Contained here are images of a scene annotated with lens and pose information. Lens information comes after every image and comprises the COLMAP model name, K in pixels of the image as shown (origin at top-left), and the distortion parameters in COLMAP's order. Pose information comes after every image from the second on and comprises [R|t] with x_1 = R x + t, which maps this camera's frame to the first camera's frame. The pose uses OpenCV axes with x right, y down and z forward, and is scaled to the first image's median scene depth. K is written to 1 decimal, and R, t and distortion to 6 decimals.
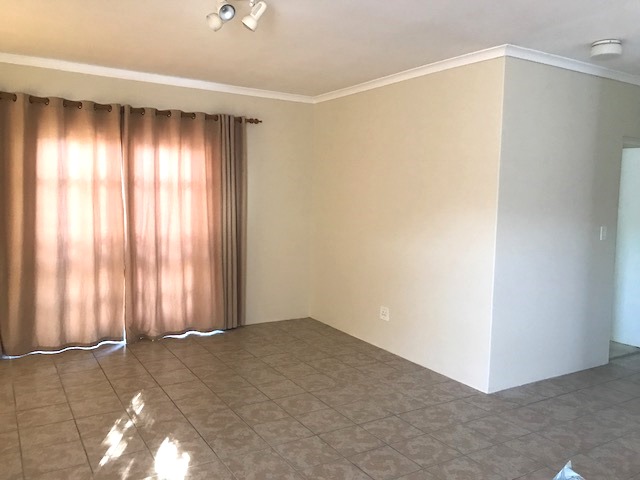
lens RADIAL K [[528.8, 0, 319.2], [0, 528.8, 239.4], [0, 0, 1]] dist [0.040192, -0.018810]
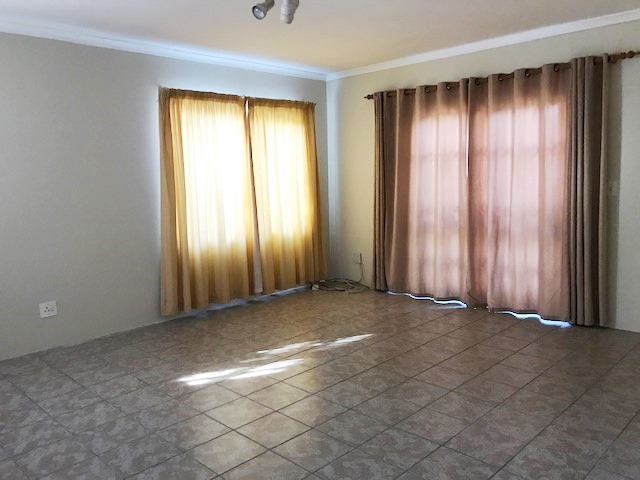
lens RADIAL K [[528.8, 0, 319.0], [0, 528.8, 239.7], [0, 0, 1]] dist [0.040192, -0.018810]
pose [[0.227279, 0.090477, -0.969618, 0.632300], [-0.046278, 0.995553, 0.082049, -0.011060], [0.972729, 0.026224, 0.230456, 0.506196]]
